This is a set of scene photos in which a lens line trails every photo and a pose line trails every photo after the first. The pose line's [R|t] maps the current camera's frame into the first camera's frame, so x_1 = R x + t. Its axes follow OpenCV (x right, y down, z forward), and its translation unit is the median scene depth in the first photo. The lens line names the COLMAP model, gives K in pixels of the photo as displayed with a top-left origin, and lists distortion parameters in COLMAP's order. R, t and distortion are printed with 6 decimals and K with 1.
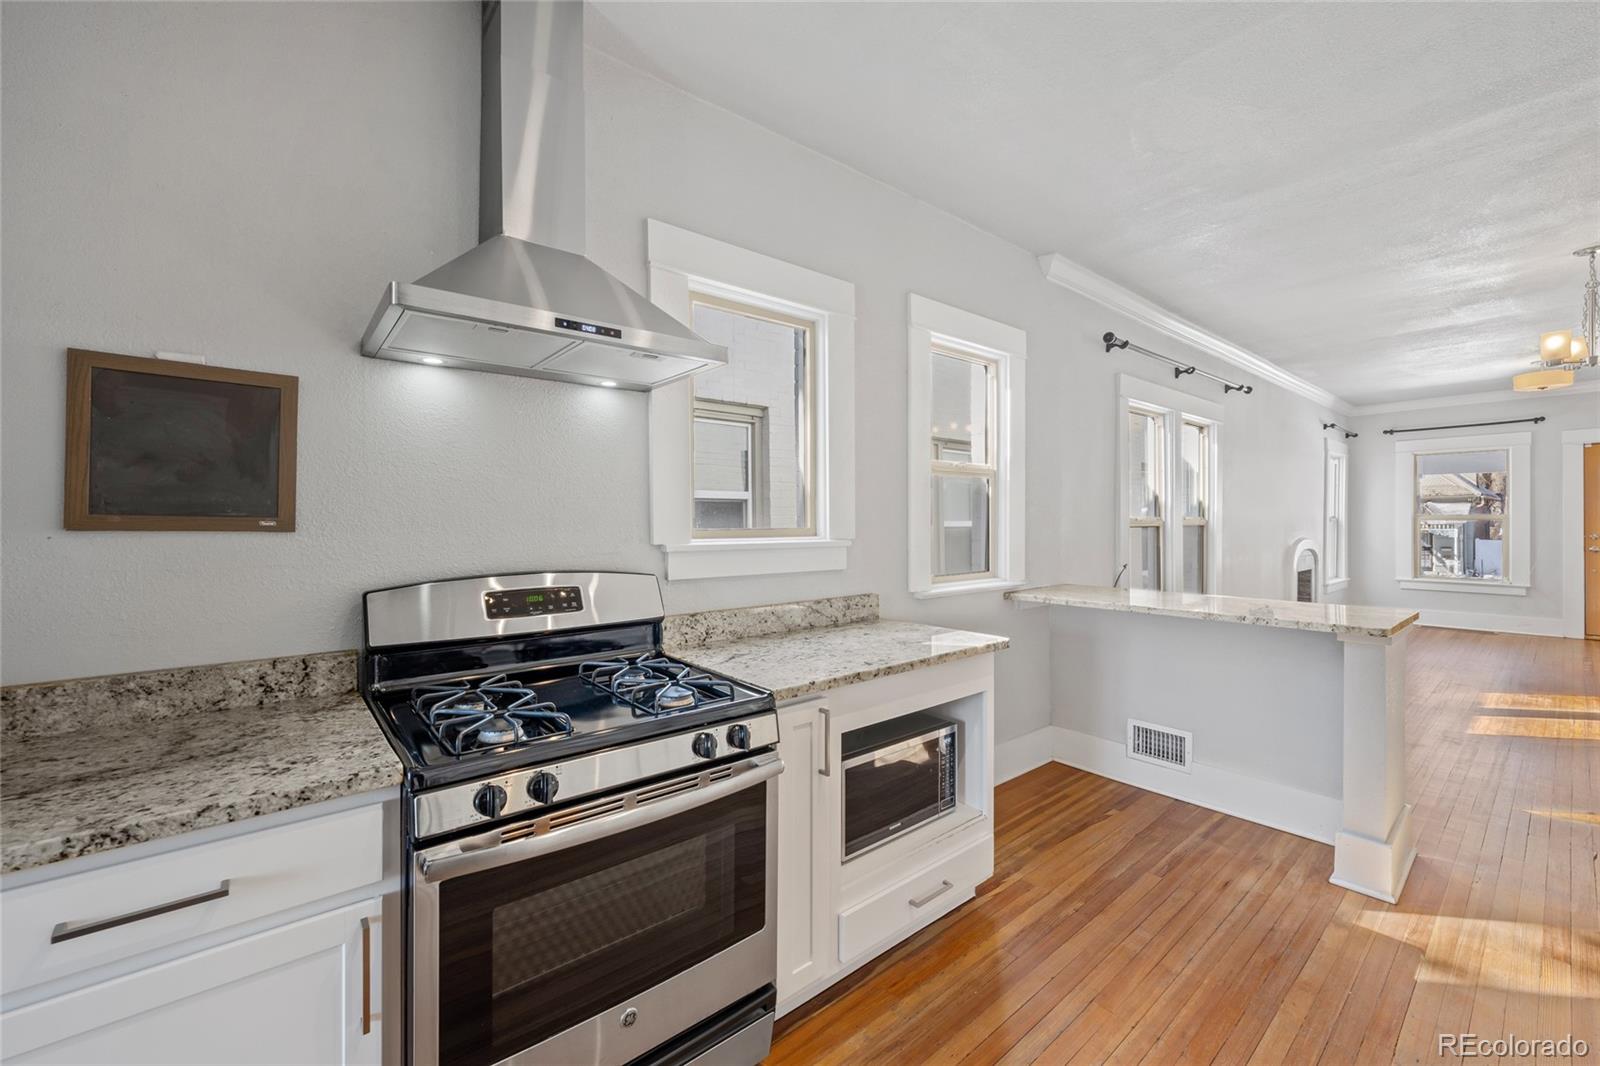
lens RADIAL K [[650.1, 0, 788.7], [0, 650.1, 524.5], [0, 0, 1]] dist [-0.001359, -0.000248]
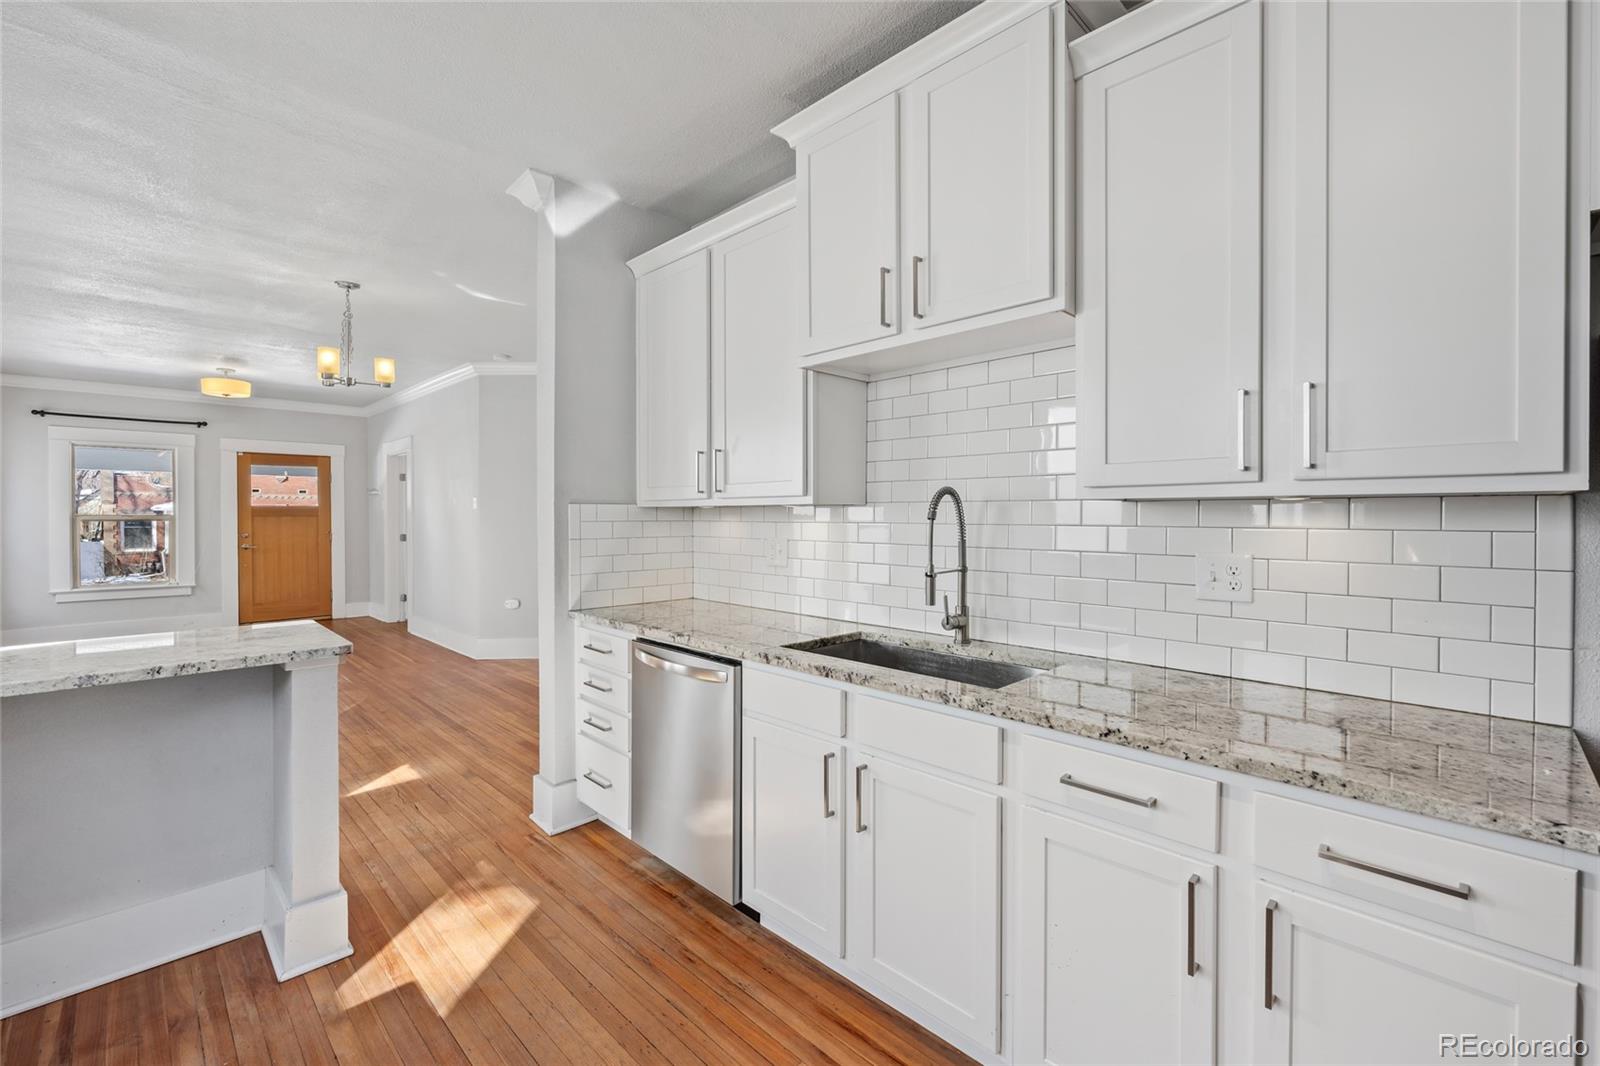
lens RADIAL K [[673.8, 0, 800.1], [0, 673.8, 520.0], [0, 0, 1]] dist [0.002418, 0.000227]
pose [[-0.095048, 0.000789, 0.995472, -0.034582], [0.007443, 0.999972, -0.000082, -0.001741], [-0.995445, 0.007402, -0.095051, 0.409002]]
